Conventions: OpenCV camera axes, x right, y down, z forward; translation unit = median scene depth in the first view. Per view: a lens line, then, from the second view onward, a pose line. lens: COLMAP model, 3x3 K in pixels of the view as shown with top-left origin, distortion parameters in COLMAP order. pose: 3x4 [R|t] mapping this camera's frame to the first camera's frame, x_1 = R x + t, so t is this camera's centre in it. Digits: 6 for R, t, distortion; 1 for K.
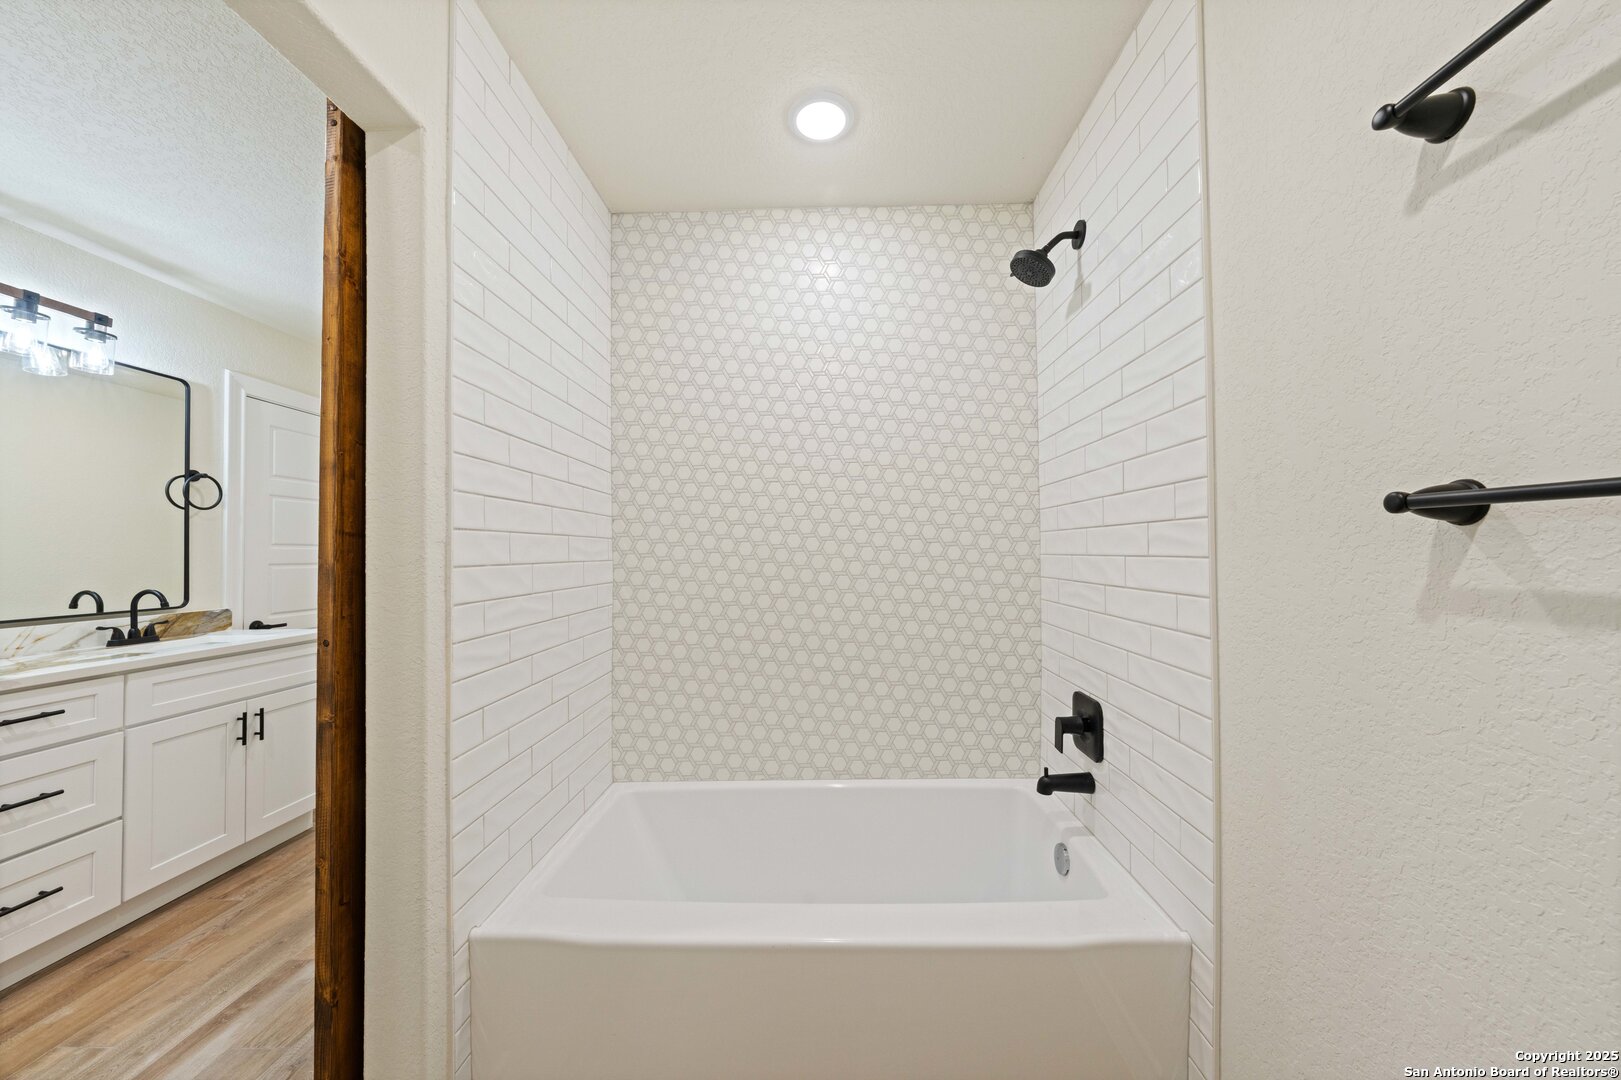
lens RADIAL K [[560.3, 0, 817.4], [0, 560.3, 541.0], [0, 0, 1]] dist [-0.000821, 0.000365]
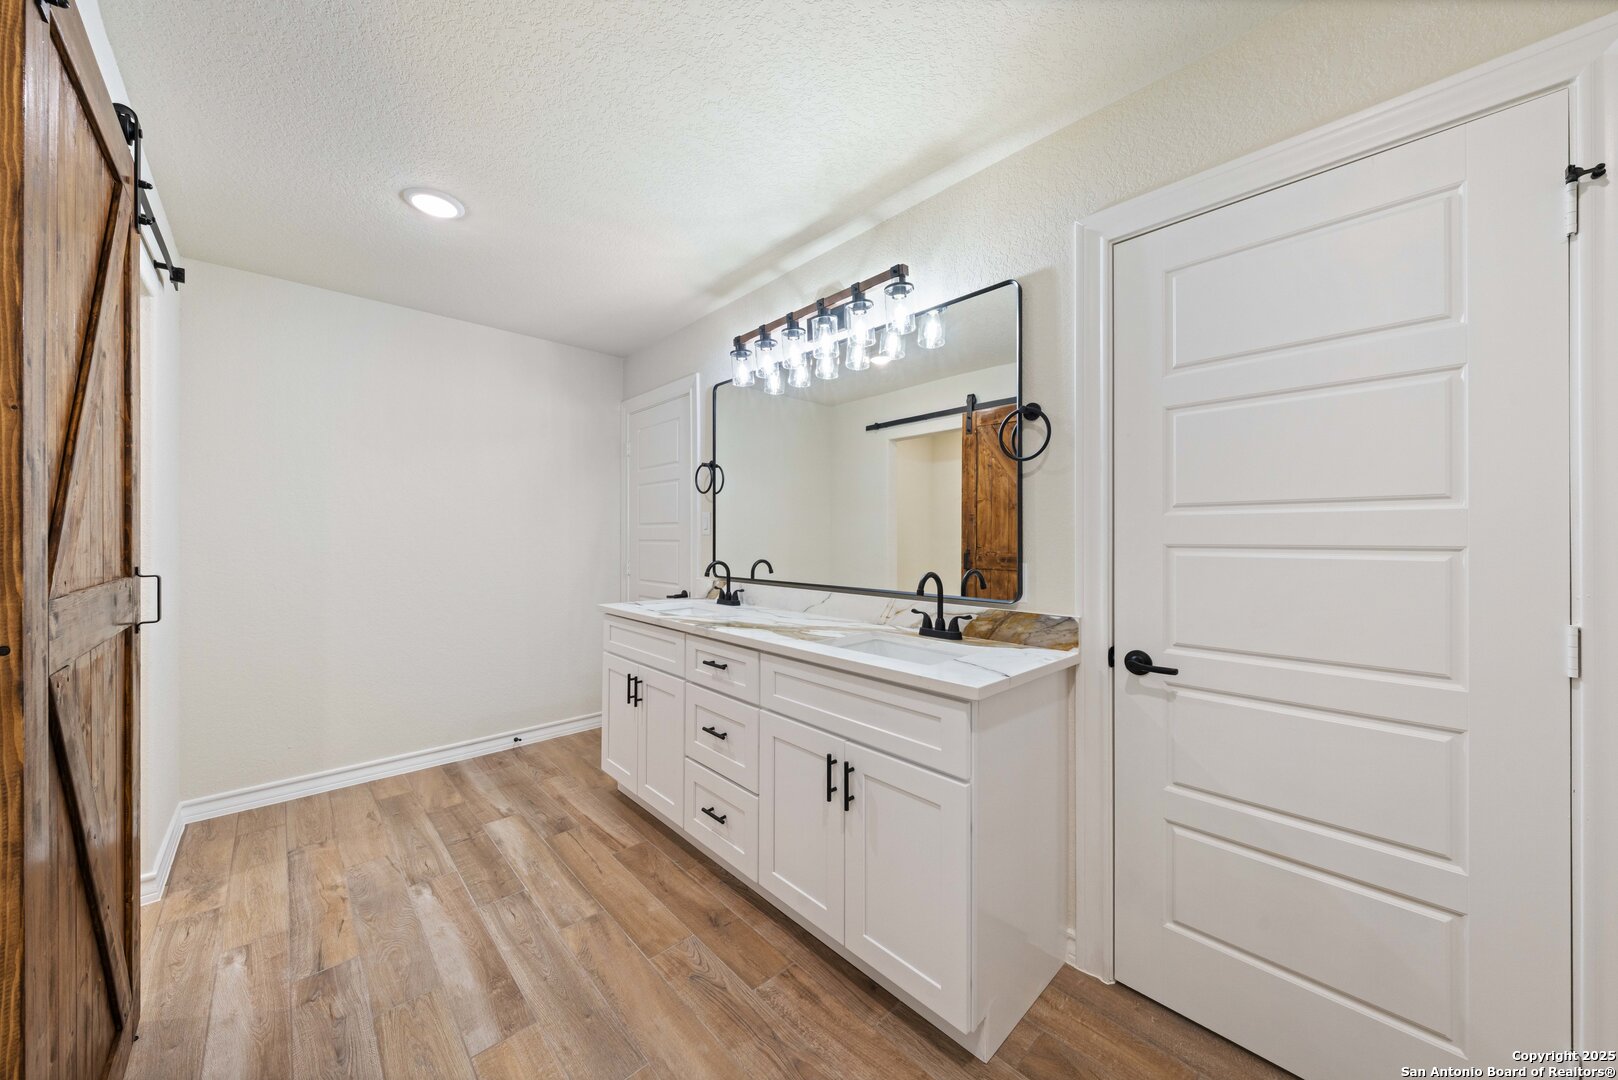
lens RADIAL K [[559.8, 0, 817.1], [0, 559.8, 537.6], [0, 0, 1]] dist [-0.000573, -0.000147]
pose [[-0.703512, 0.007197, -0.710647, -0.581419], [0.020089, 0.999751, -0.009763, 0.047814], [0.710400, -0.021144, -0.703481, 1.670556]]
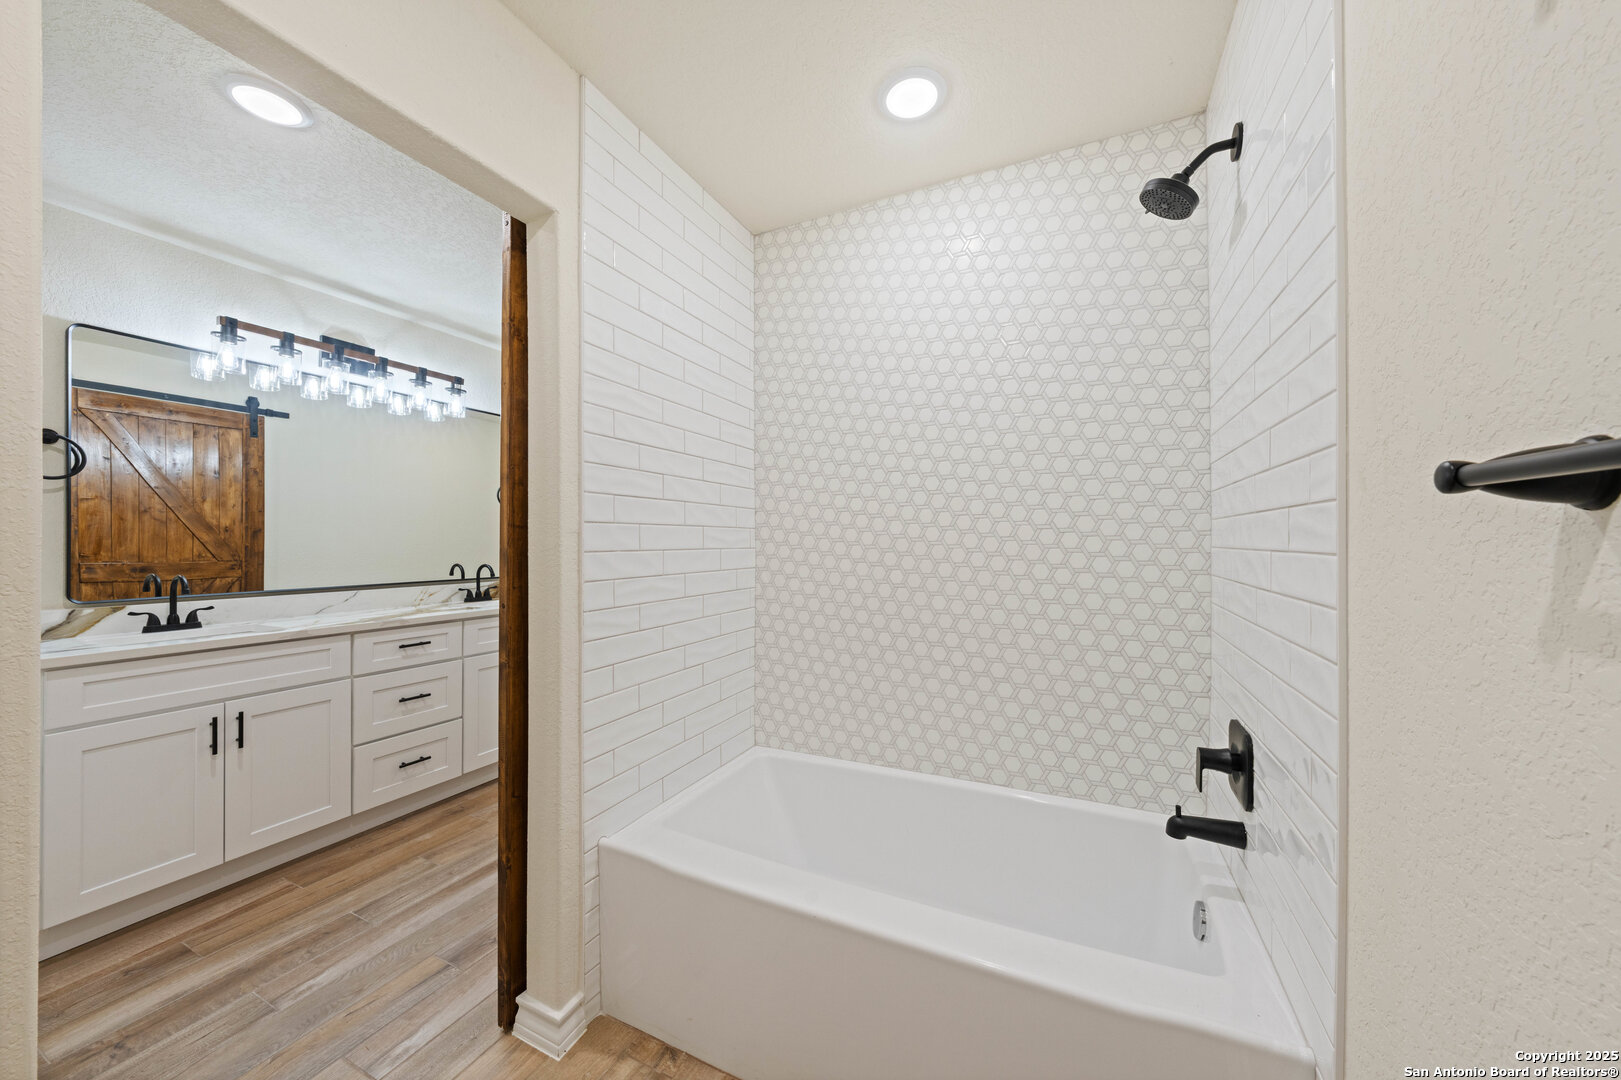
lens RADIAL K [[560.8, 0, 818.6], [0, 560.8, 537.5], [0, 0, 1]] dist [-0.000573, -0.000147]
pose [[0.914703, 0.004988, -0.404096, 0.205958], [0.001027, 0.999892, 0.014667, -0.002557], [0.404125, -0.013831, 0.914599, 0.028915]]
